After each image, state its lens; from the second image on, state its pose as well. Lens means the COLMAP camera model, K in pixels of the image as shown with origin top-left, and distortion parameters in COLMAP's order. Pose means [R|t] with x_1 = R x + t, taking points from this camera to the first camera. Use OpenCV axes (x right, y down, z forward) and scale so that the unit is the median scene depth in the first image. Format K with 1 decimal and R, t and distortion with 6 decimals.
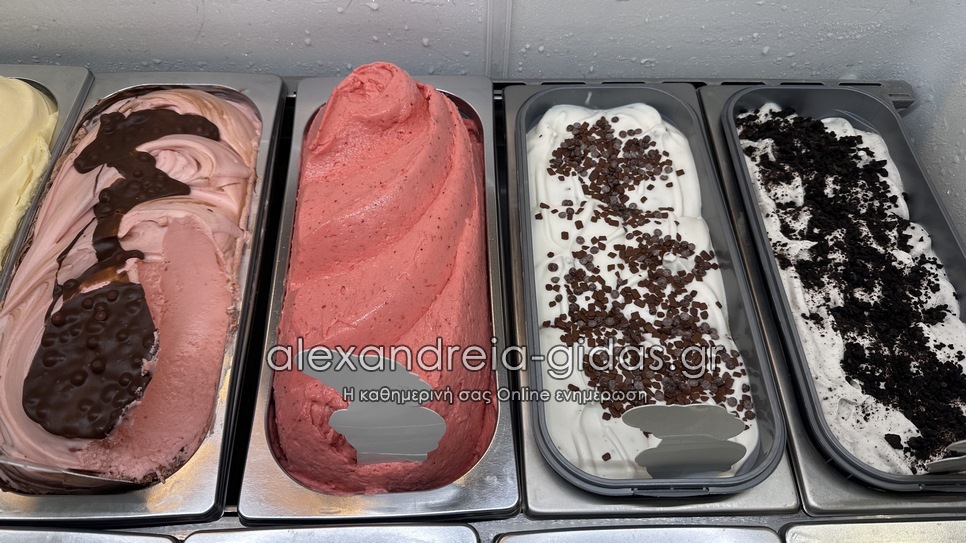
lens RADIAL K [[697.2, 0, 483.0], [0, 697.2, 271.5], [0, 0, 1]] dist [0.091572, -0.187196]
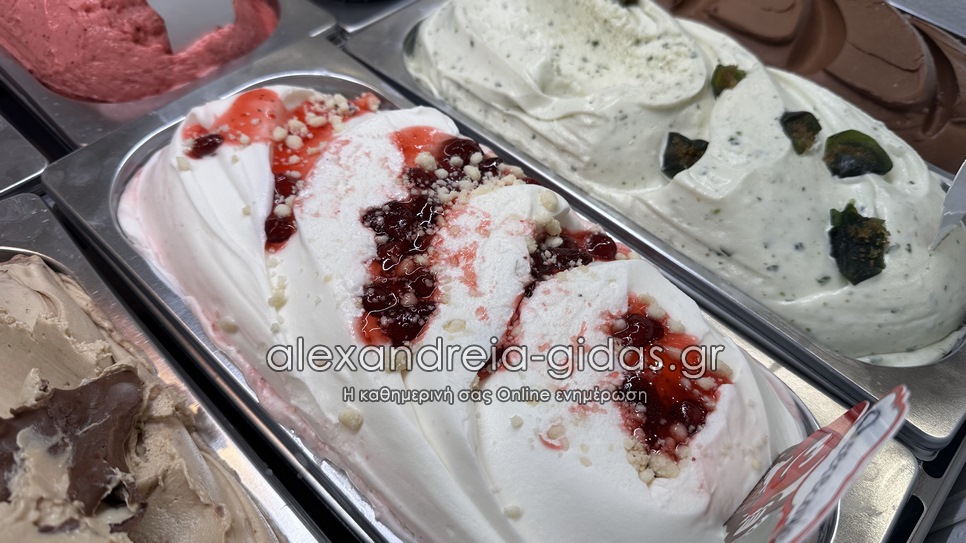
lens RADIAL K [[697.2, 0, 483.0], [0, 697.2, 271.5], [0, 0, 1]] dist [0.091572, -0.187196]
pose [[0.702643, -0.541343, 0.461779, -0.390192], [0.573227, 0.815144, 0.083370, 0.544978], [-0.421549, 0.206125, 0.883068, 0.062570]]
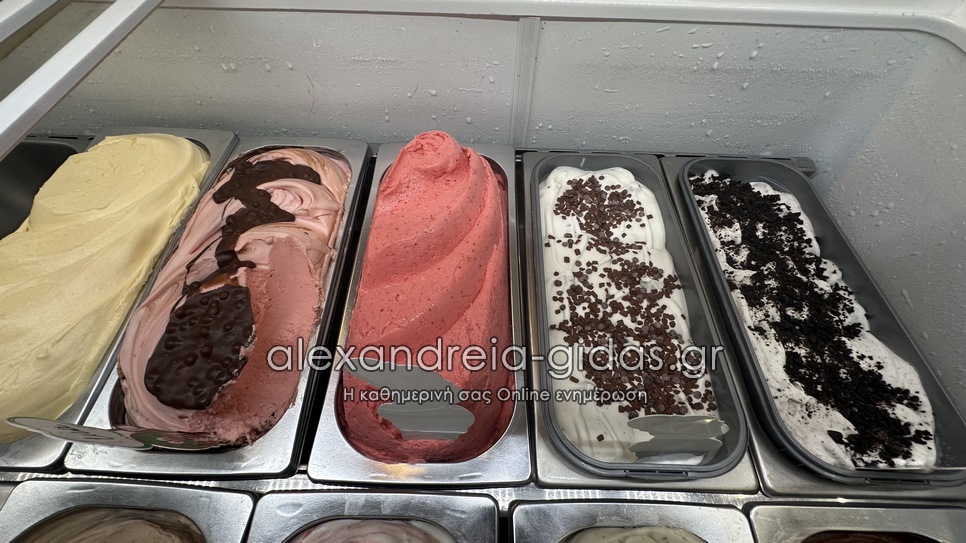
lens RADIAL K [[386.4, 0, 484.3], [0, 386.4, 273.5], [0, 0, 1]] dist [-0.009308, 0.002476]
pose [[0.998919, 0.034425, -0.031226, -0.018207], [-0.034436, 0.999407, 0.000168, -0.020769], [0.031213, 0.000908, 0.999512, 0.263835]]
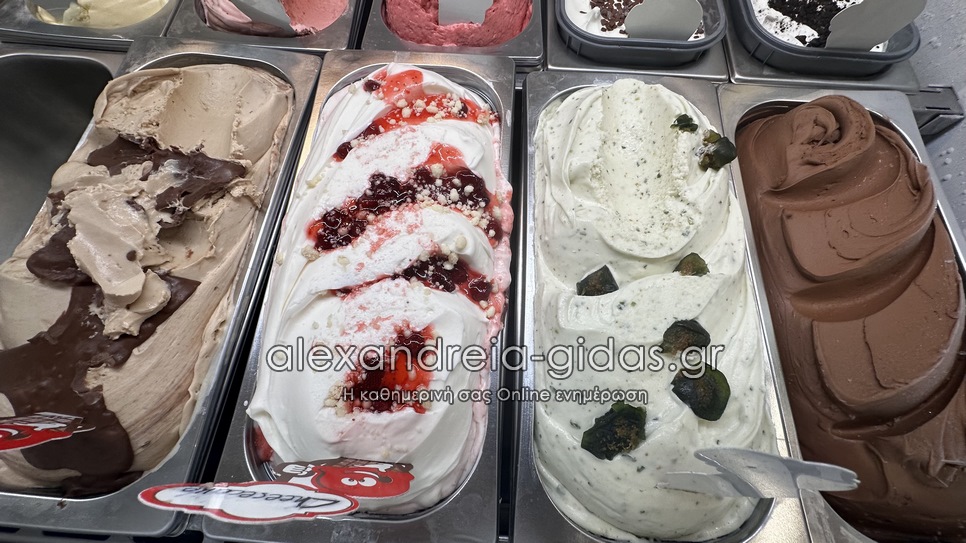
lens RADIAL K [[386.4, 0, 484.3], [0, 386.4, 273.5], [0, 0, 1]] dist [-0.009308, 0.002476]
pose [[0.996222, 0.076509, -0.041089, -0.004094], [-0.066869, 0.977677, 0.199190, 0.517555], [0.055411, -0.195690, 0.979099, 0.070461]]
